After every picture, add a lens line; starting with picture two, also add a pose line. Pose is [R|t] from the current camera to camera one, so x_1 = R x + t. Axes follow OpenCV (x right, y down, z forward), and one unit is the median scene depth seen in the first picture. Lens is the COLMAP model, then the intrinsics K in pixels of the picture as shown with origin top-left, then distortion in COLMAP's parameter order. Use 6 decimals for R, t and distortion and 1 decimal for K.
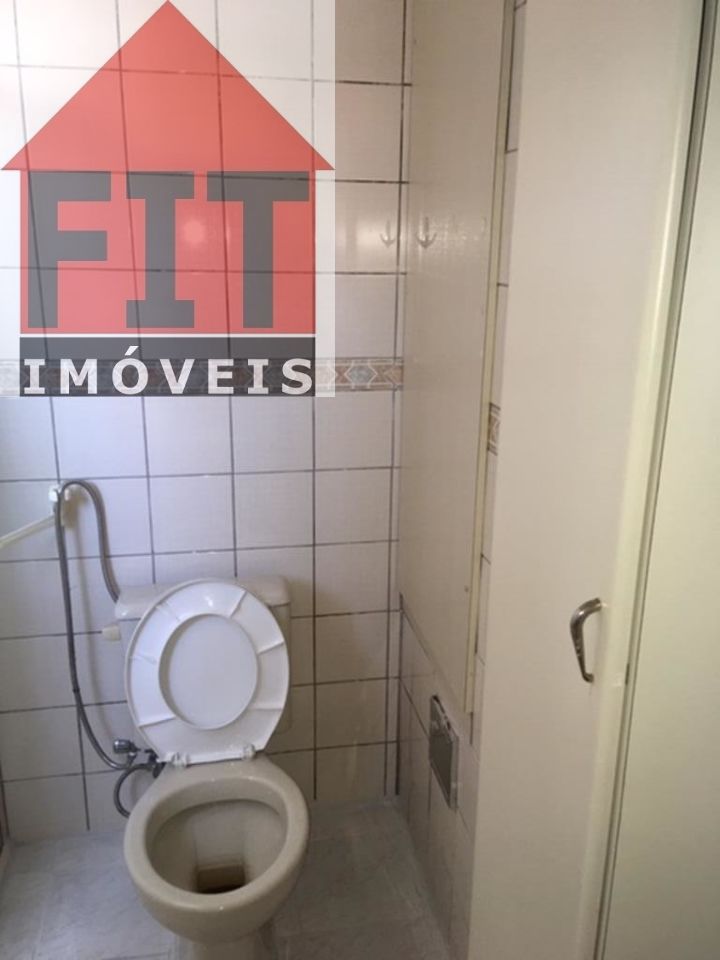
lens RADIAL K [[890.3, 0, 360.7], [0, 890.3, 481.0], [0, 0, 1]] dist [0.017523, 0.000000]
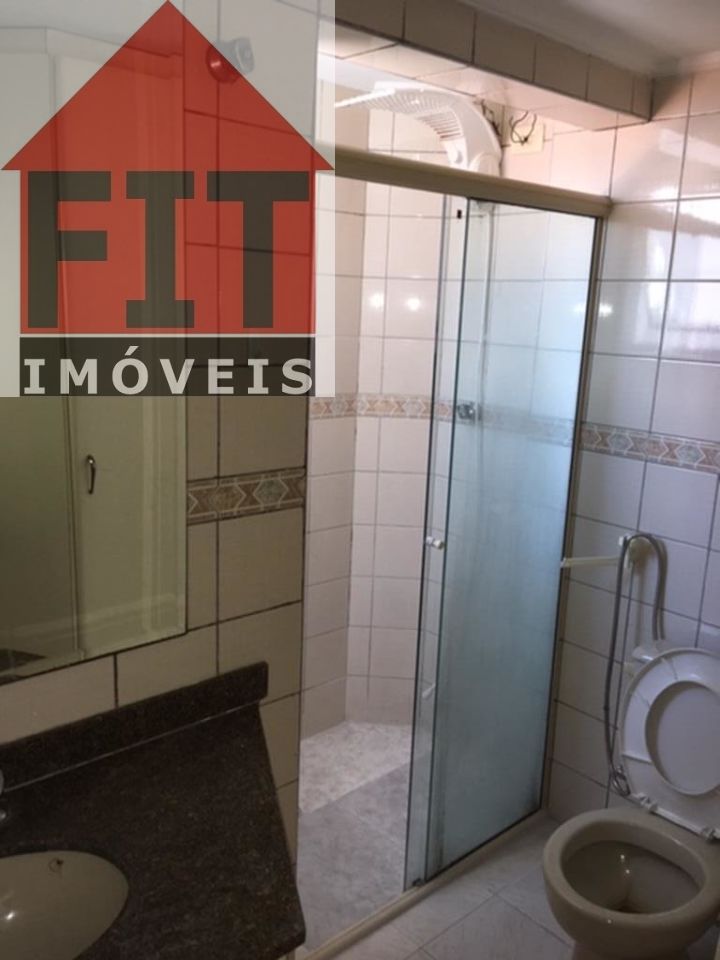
lens RADIAL K [[833.2, 0, 359.9], [0, 833.2, 480.3], [0, 0, 1]] dist [0.017279, 0.011816]
pose [[0.509615, 0.182270, -0.840875, 0.402722], [-0.270494, 0.961691, 0.044525, -0.016373], [0.816778, 0.204761, 0.539395, 0.085647]]
